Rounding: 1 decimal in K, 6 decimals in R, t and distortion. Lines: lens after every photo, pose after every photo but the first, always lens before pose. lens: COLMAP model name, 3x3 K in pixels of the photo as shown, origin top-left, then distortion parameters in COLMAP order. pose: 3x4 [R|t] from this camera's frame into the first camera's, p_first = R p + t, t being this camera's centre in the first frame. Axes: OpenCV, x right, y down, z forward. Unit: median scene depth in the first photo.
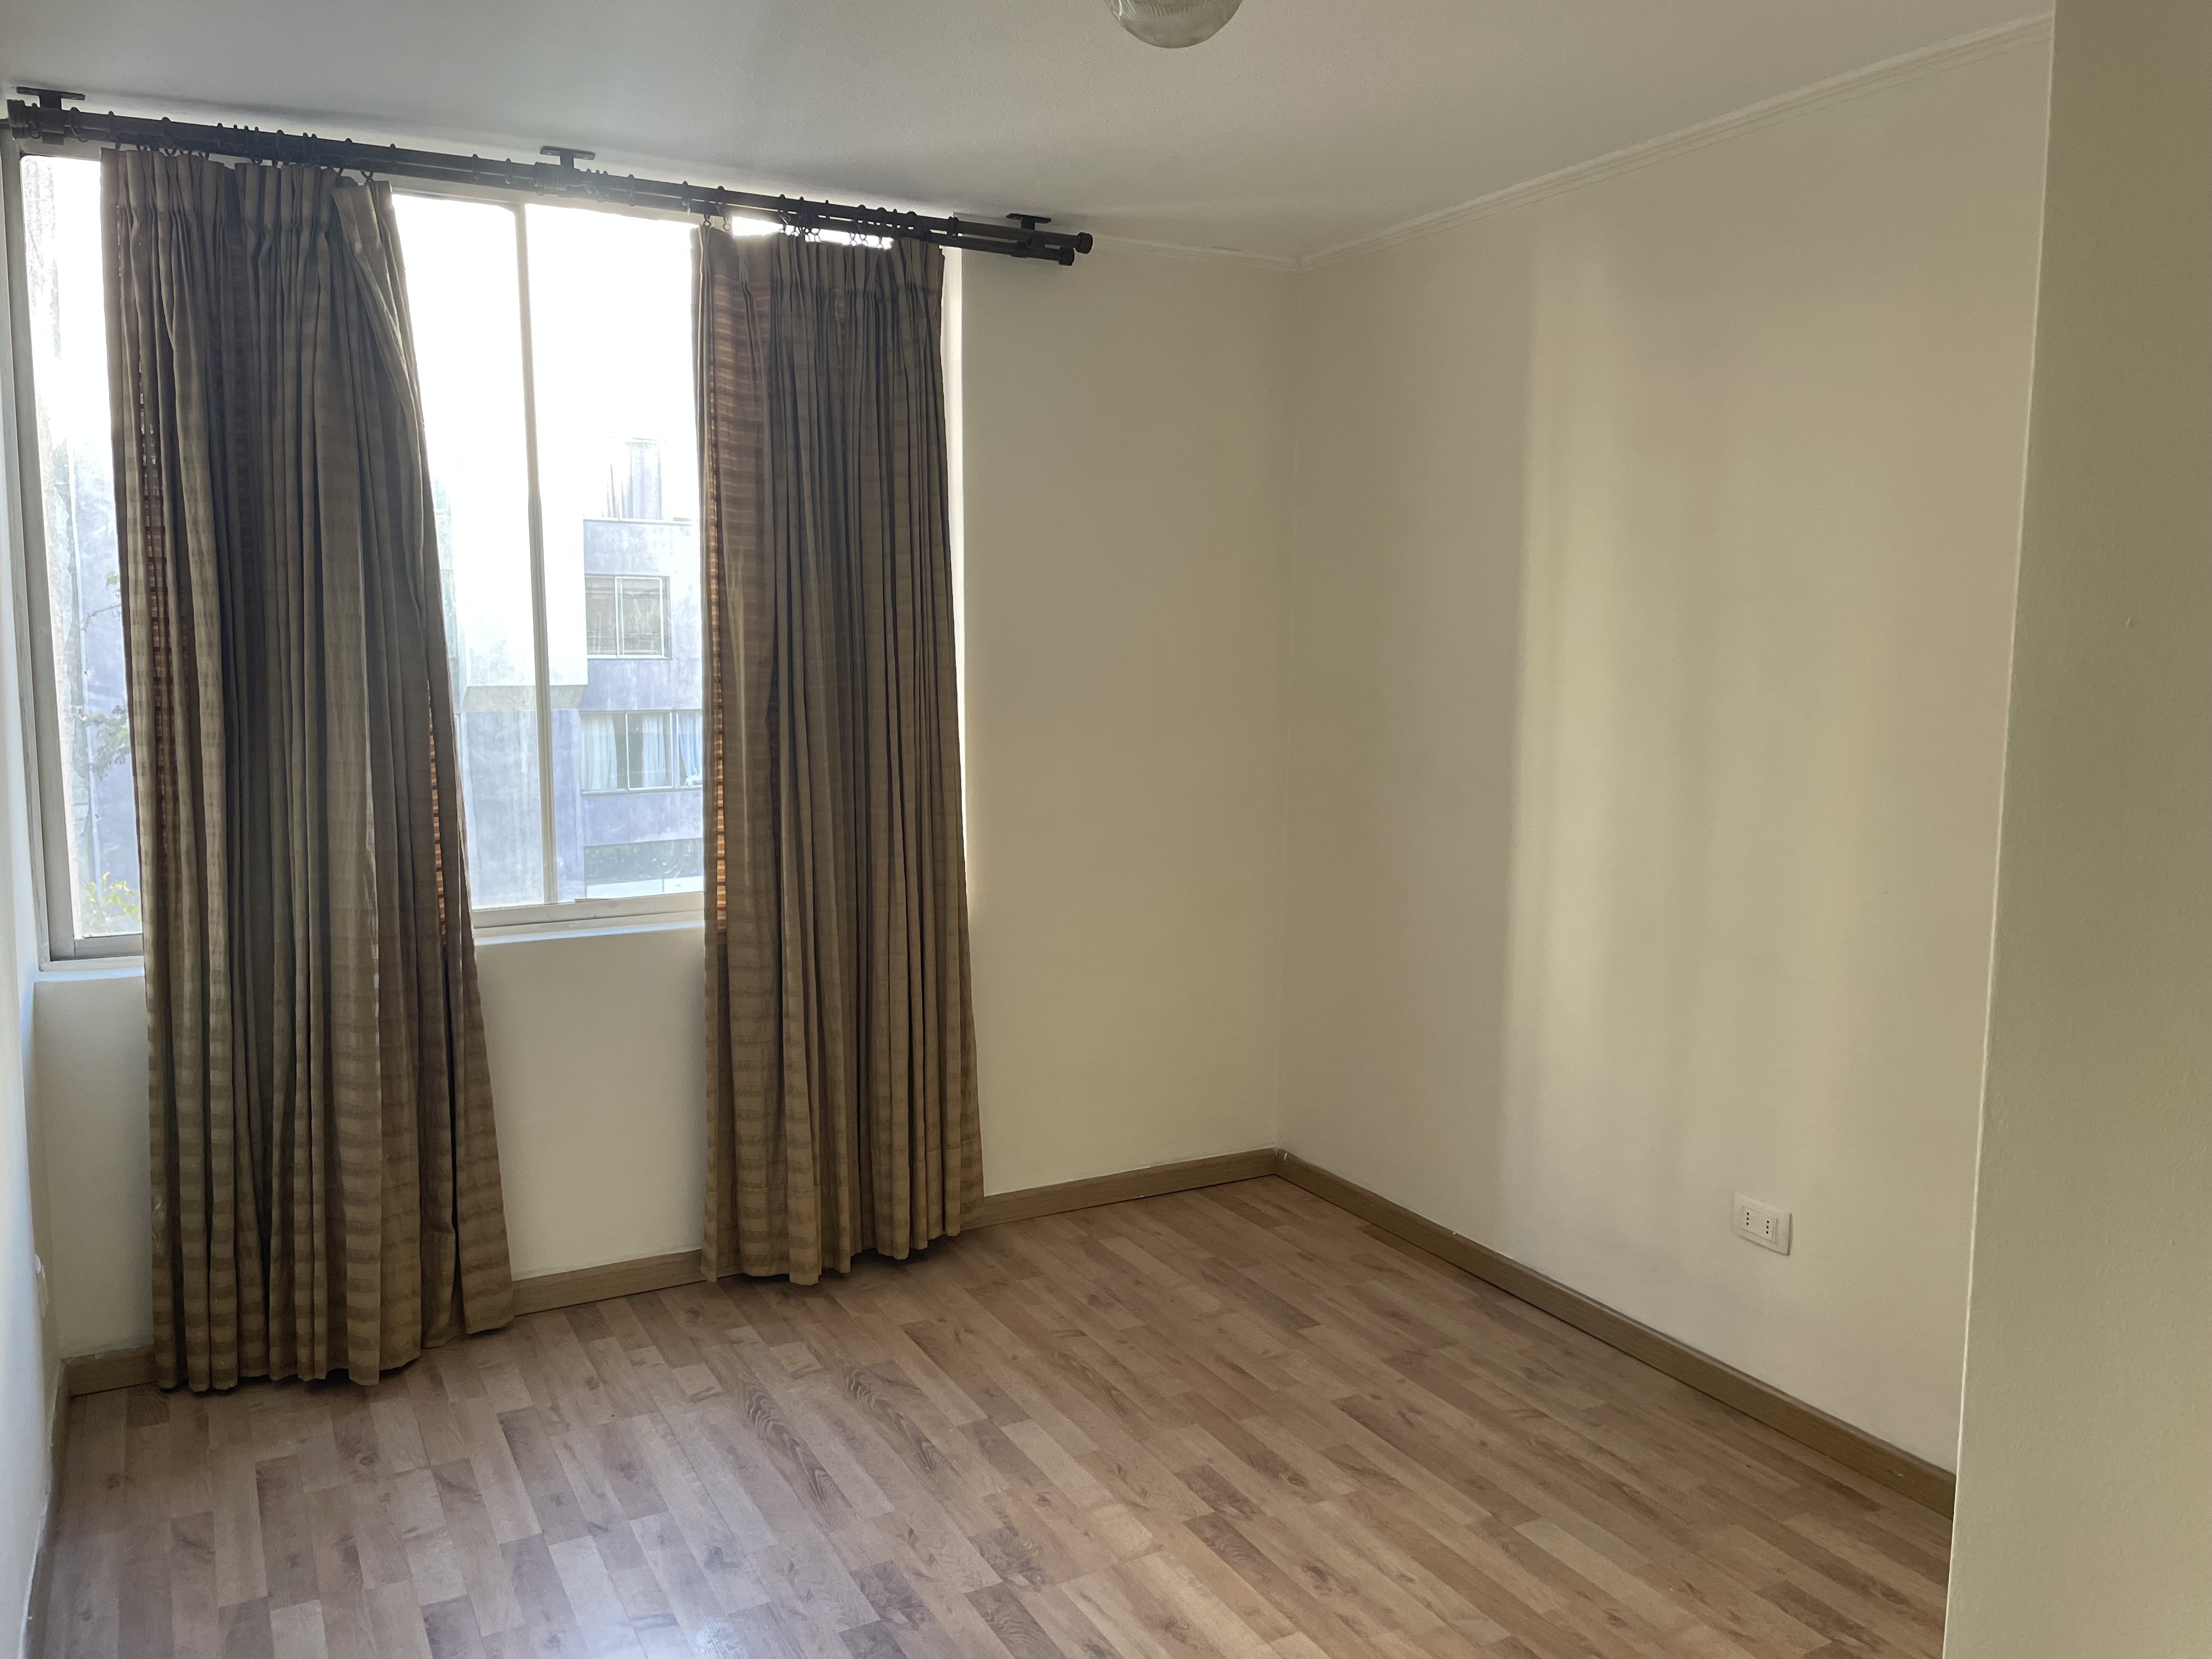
lens RADIAL K [[1670.9, 0, 1118.5], [0, 1670.9, 841.2], [0, 0, 1]] dist [0.119188, -0.148060]
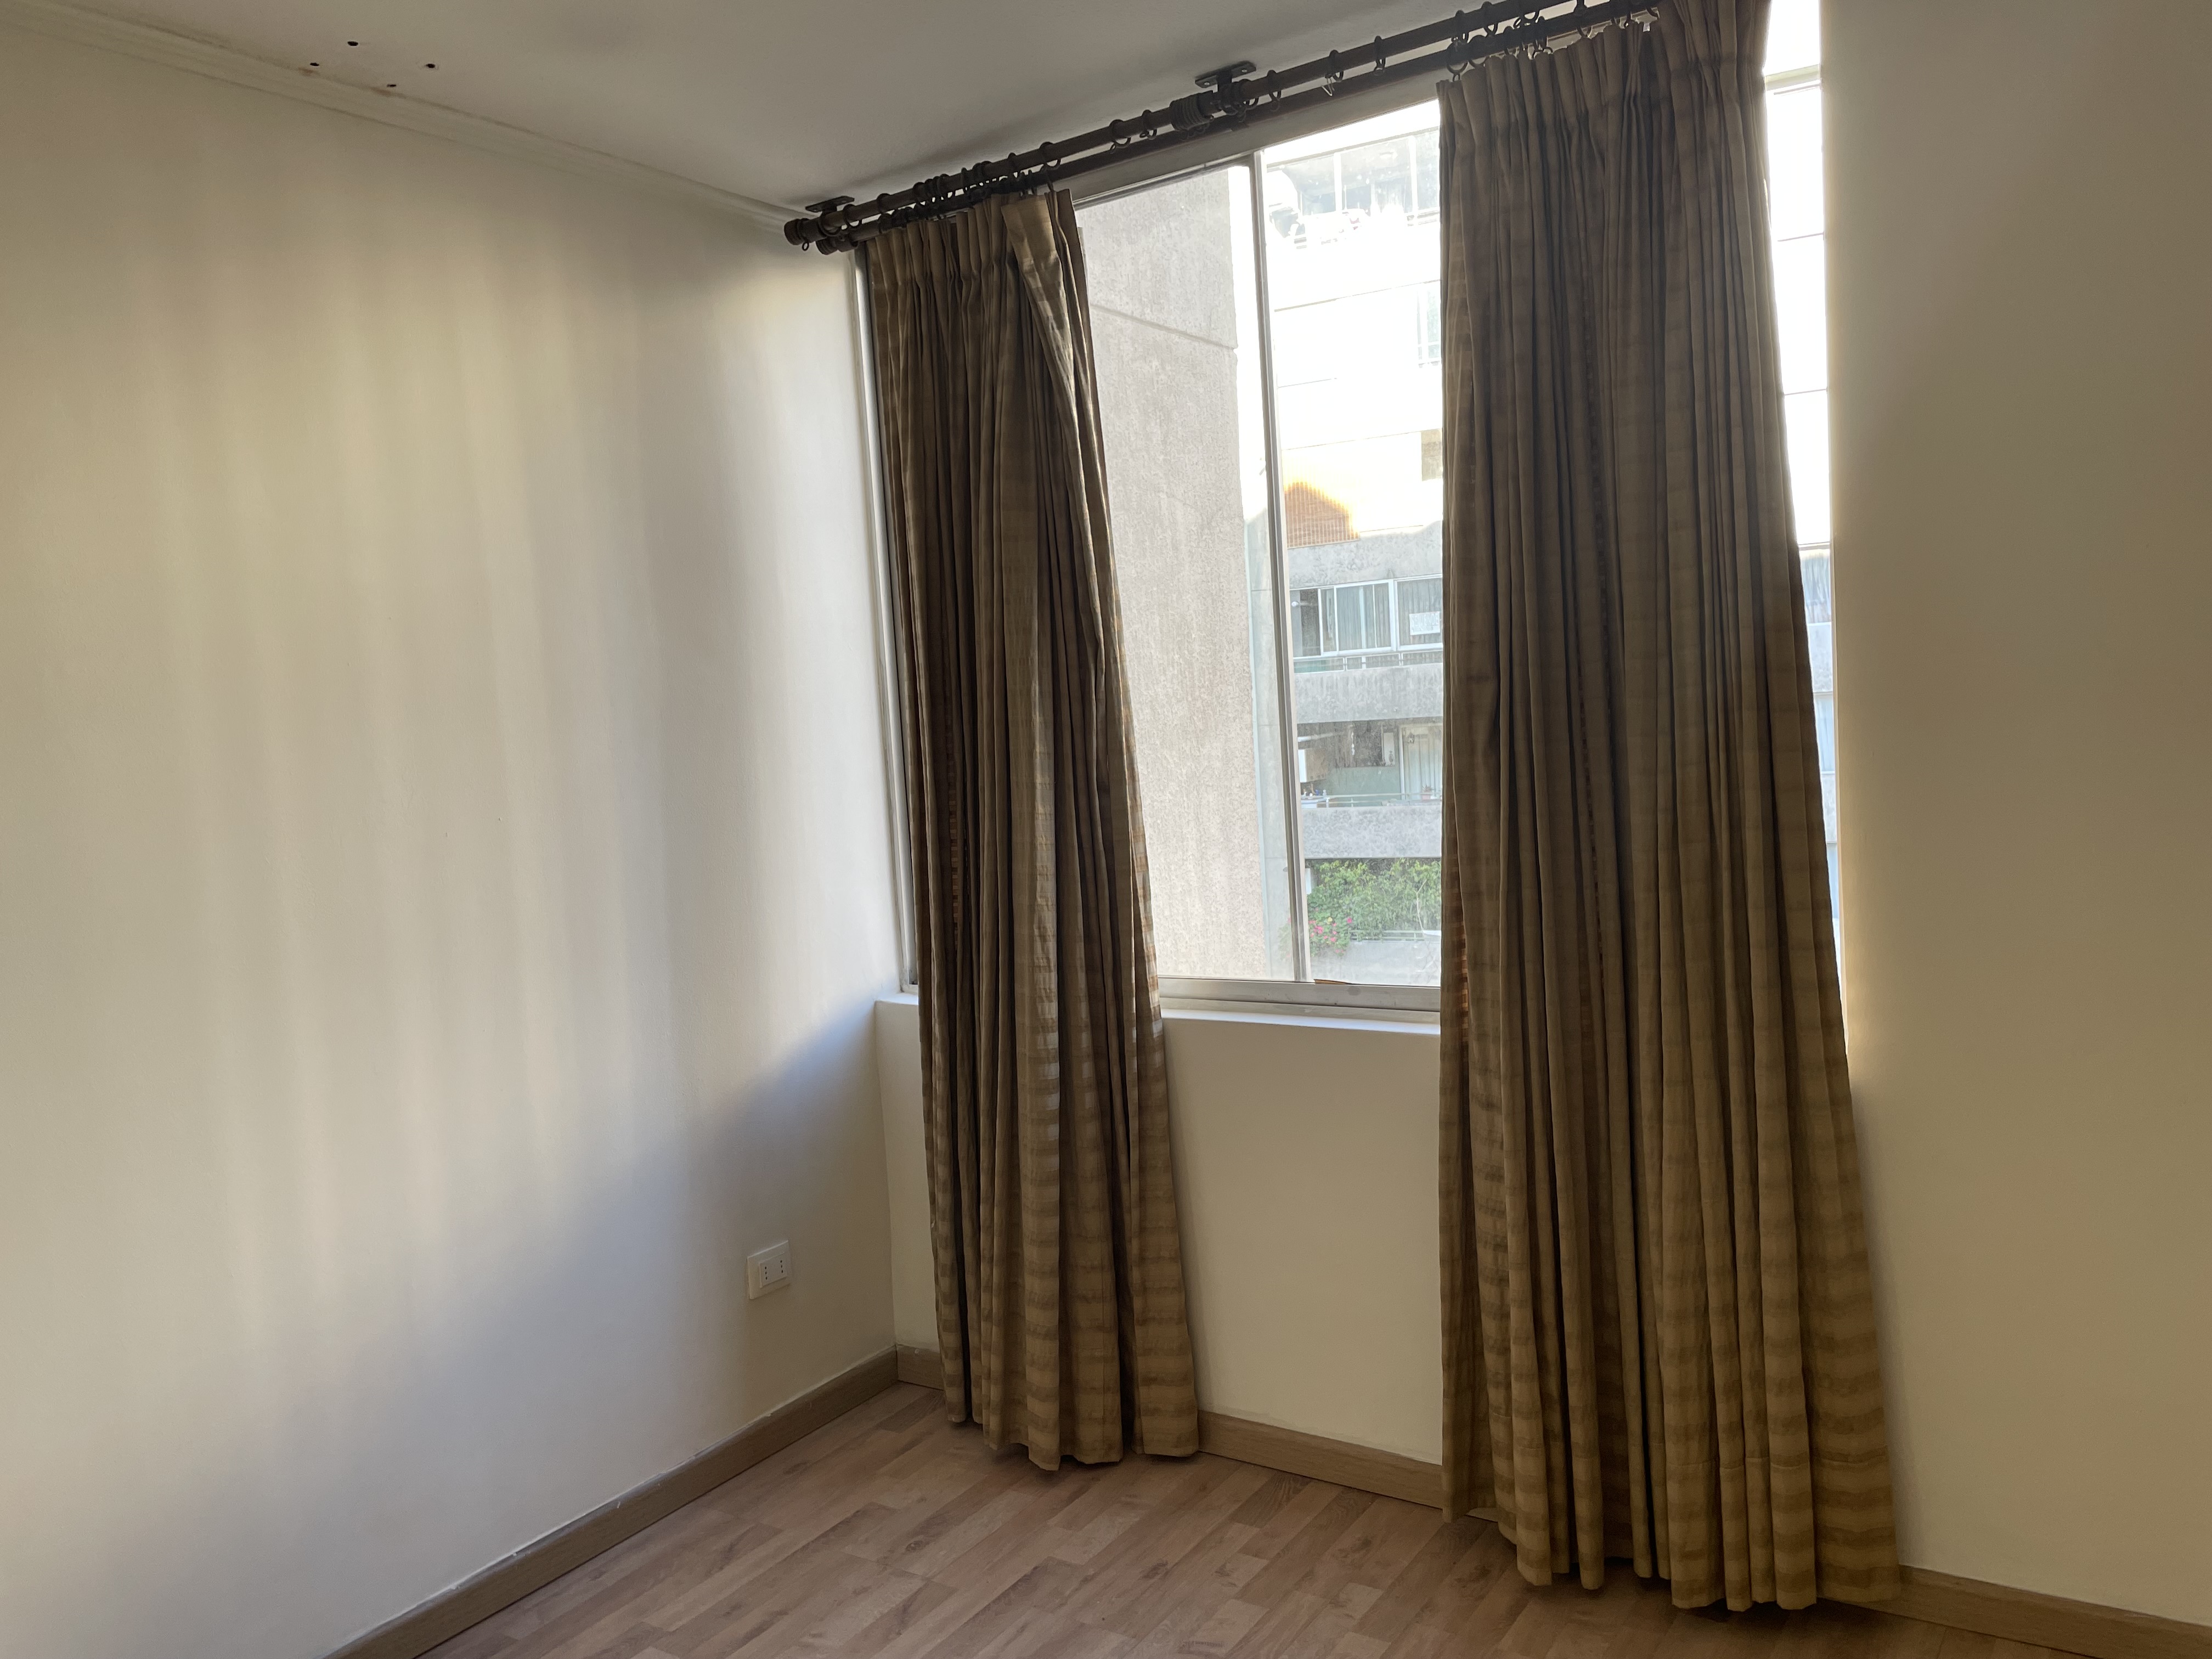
lens RADIAL K [[1670.9, 0, 1118.5], [0, 1670.9, 841.2], [0, 0, 1]] dist [0.119188, -0.148060]
pose [[0.448764, 0.032463, -0.893061, 0.418708], [-0.049664, 0.998702, 0.011347, -0.042605], [0.892269, 0.039261, 0.449793, 0.626359]]
